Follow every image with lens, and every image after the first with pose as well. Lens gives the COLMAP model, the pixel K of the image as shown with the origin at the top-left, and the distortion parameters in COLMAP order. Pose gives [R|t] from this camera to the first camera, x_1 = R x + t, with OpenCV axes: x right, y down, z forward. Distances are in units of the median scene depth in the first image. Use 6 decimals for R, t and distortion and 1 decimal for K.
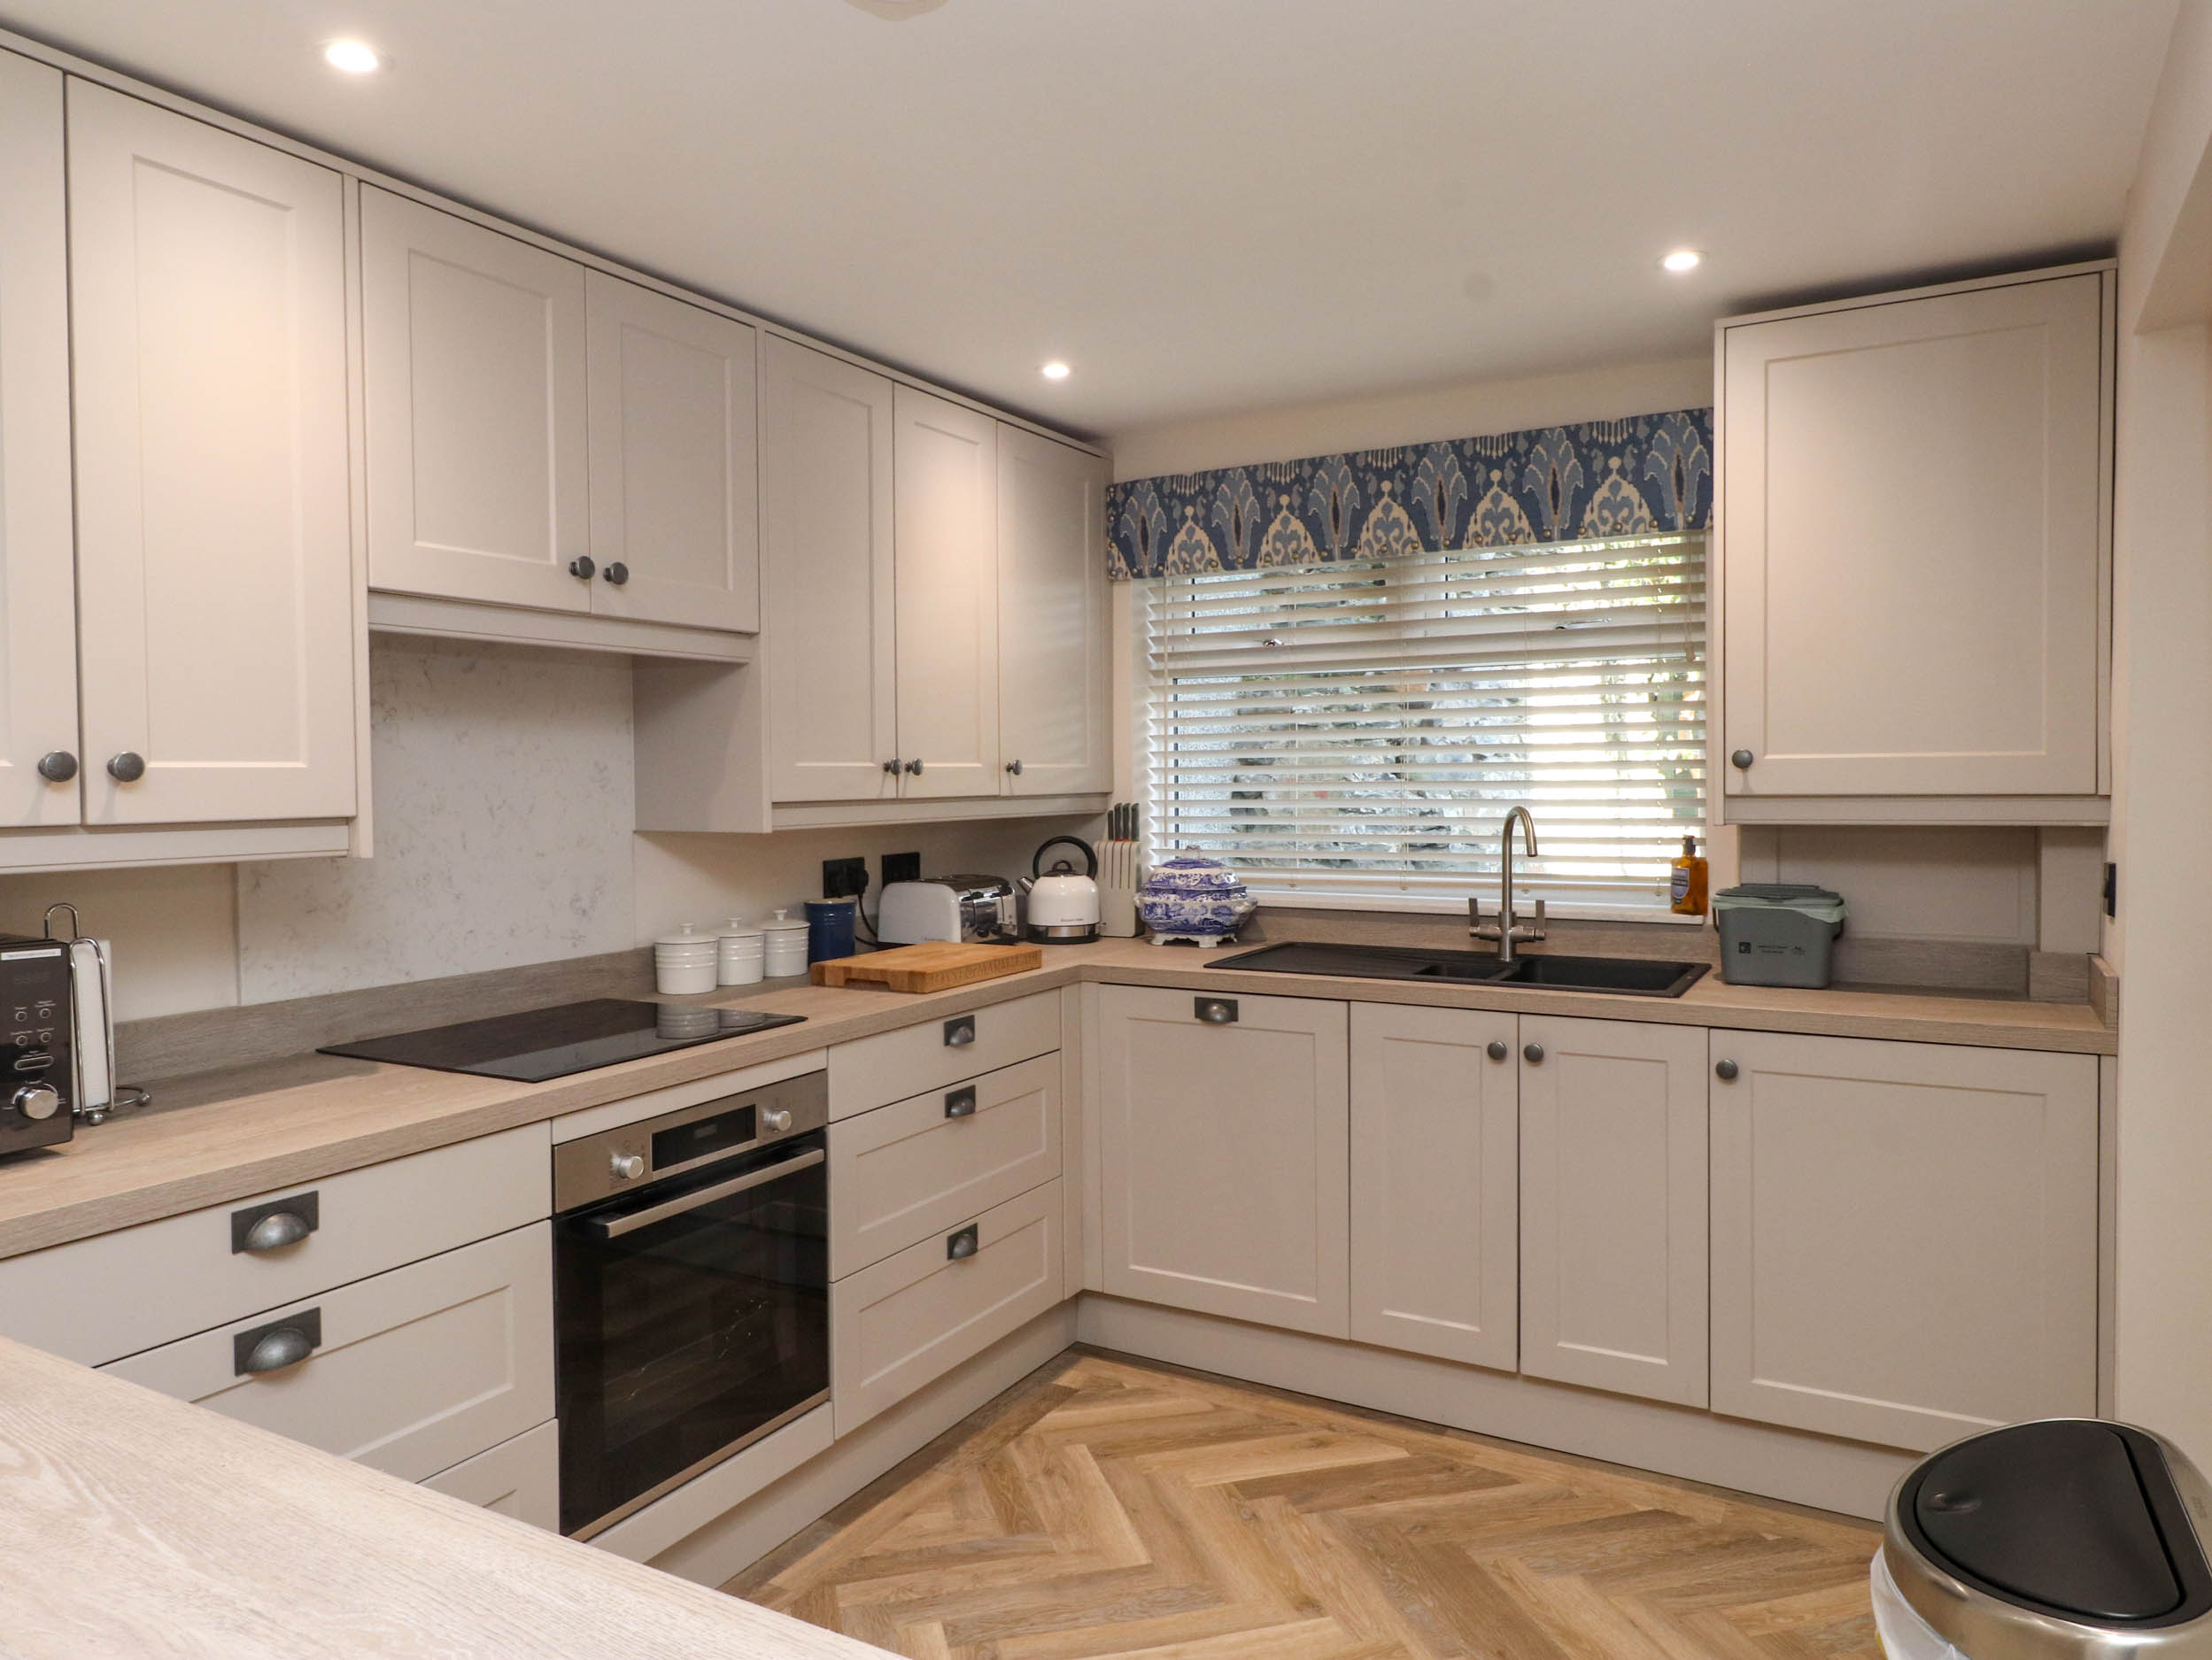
lens RADIAL K [[1464.7, 0, 1112.0], [0, 1464.7, 827.3], [0, 0, 1]] dist [0.019028, -0.020495]
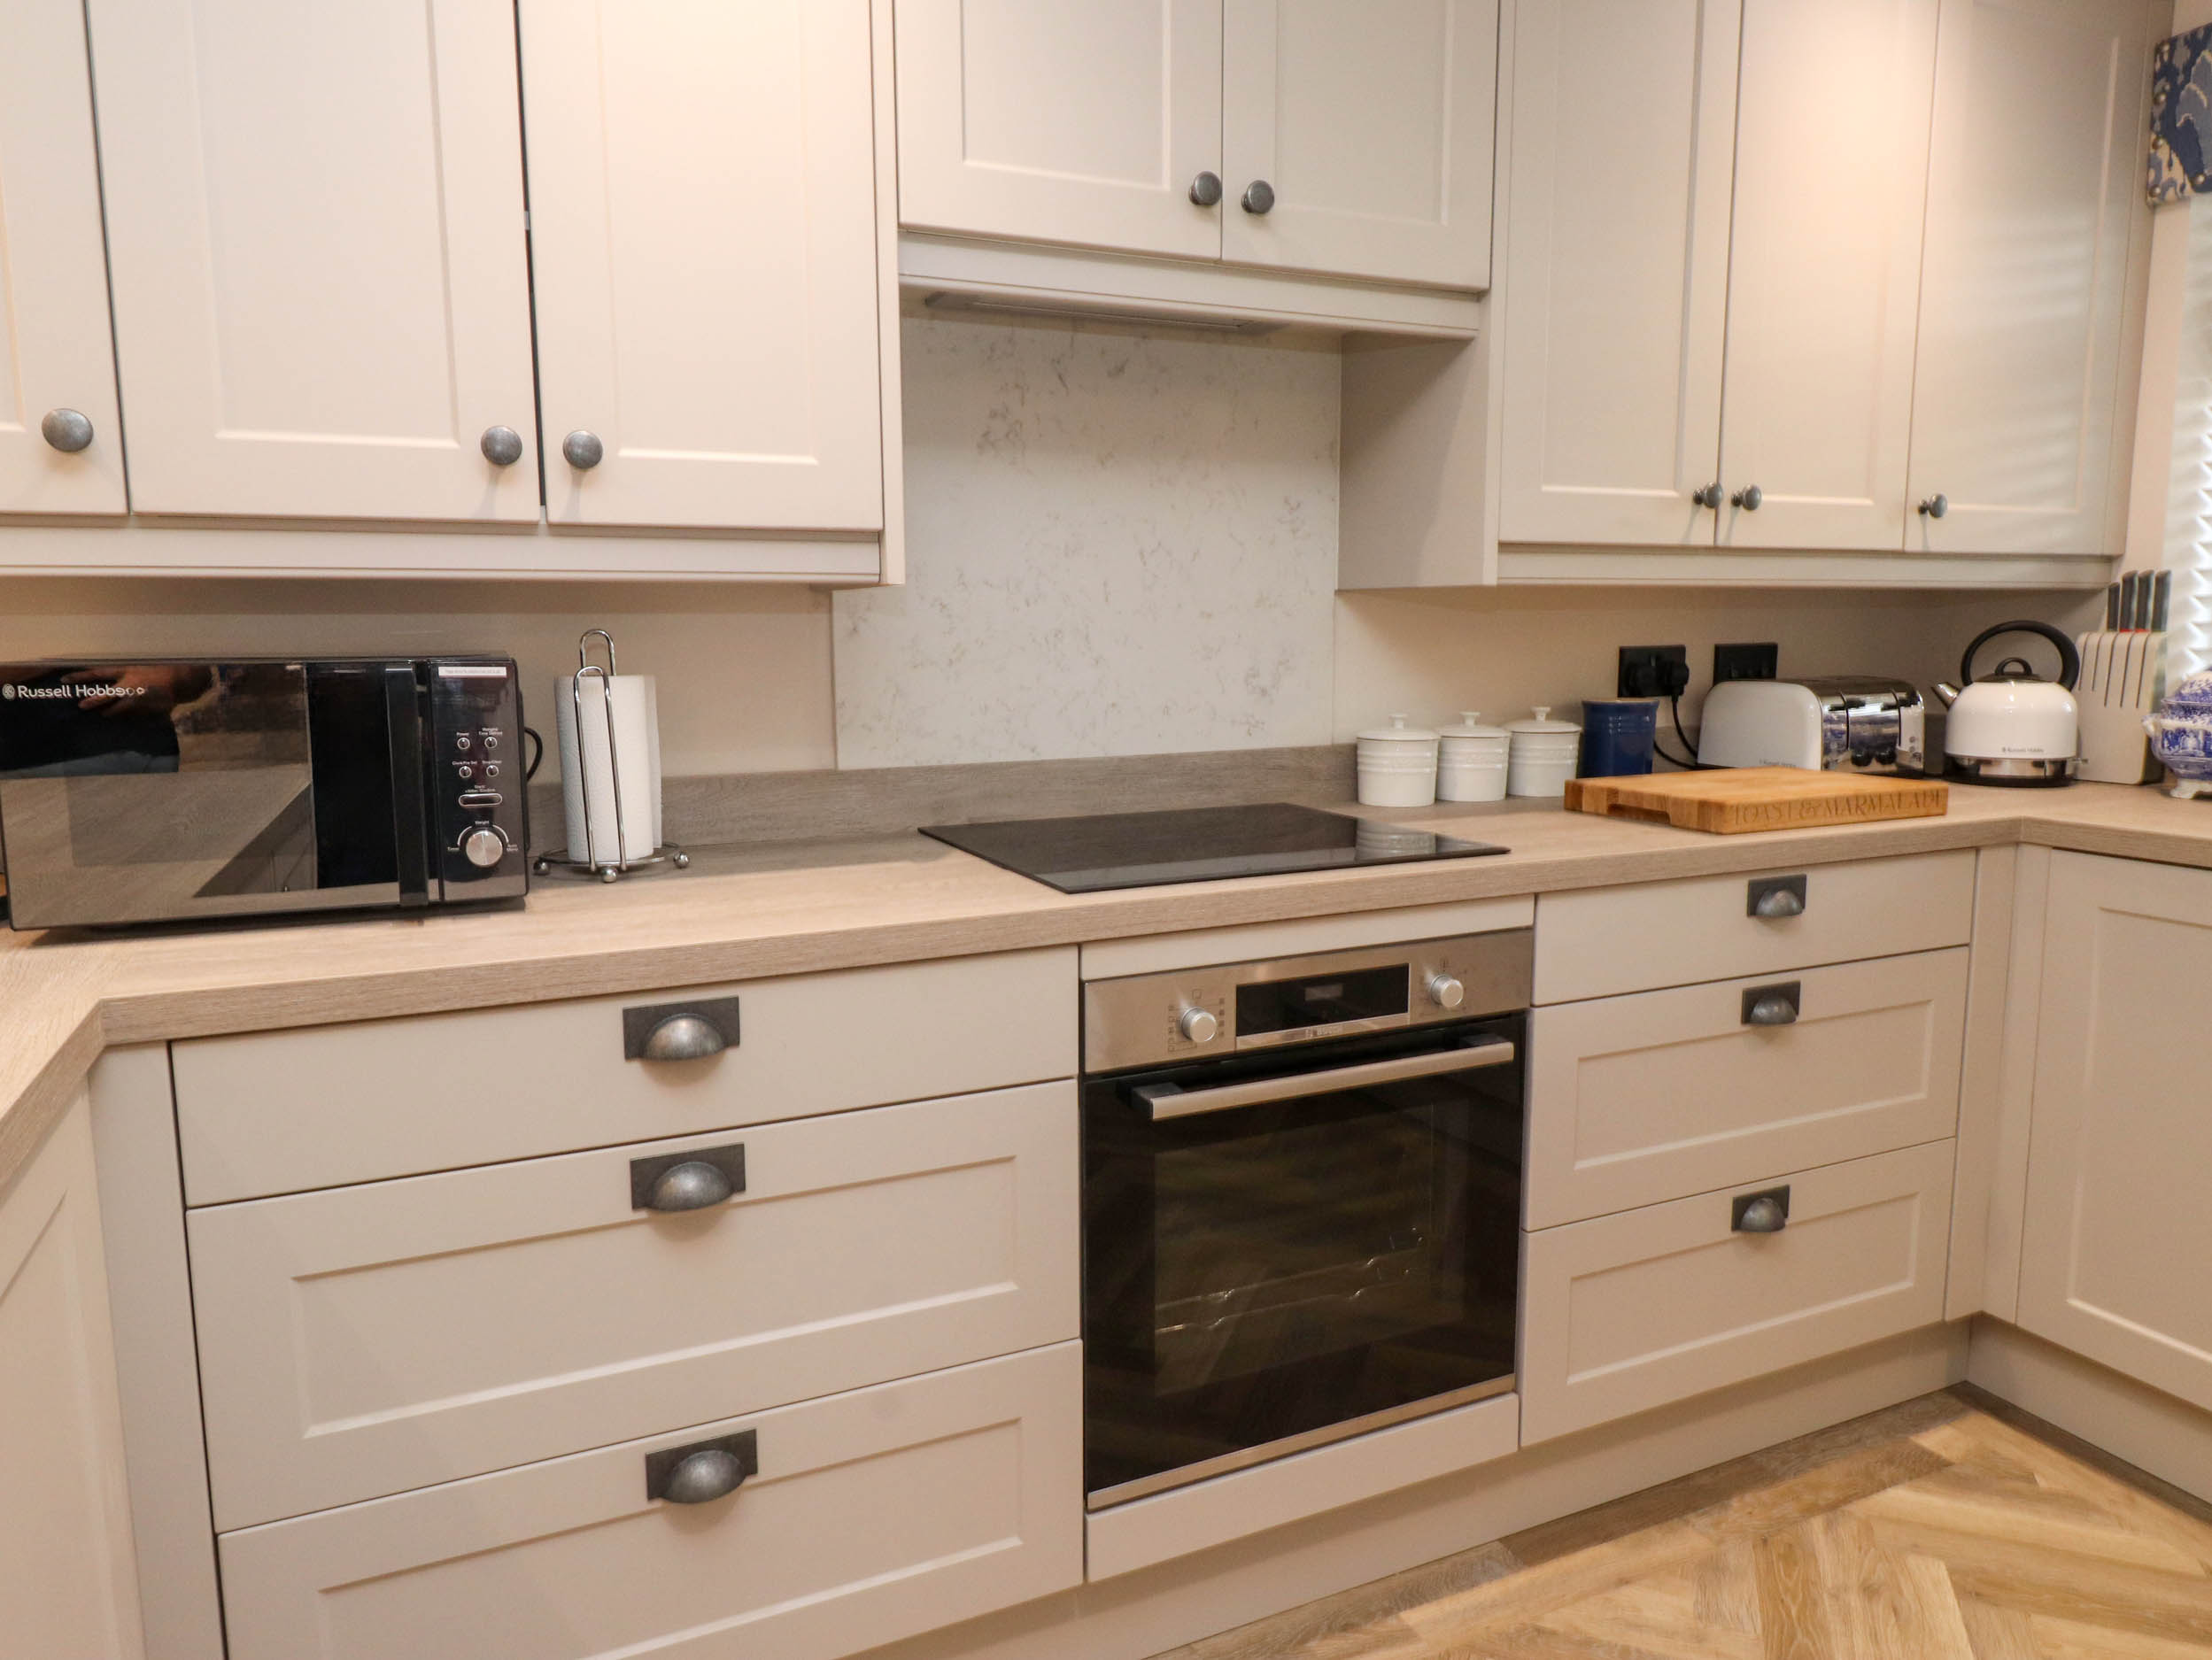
lens RADIAL K [[1464.7, 0, 1094.8], [0, 1464.7, 814.3], [0, 0, 1]] dist [0.019028, -0.020495]
pose [[0.806755, 0.082241, -0.585135, 0.032994], [-0.023042, 0.993892, 0.107922, 0.041296], [0.590437, -0.073584, 0.803722, 0.318137]]
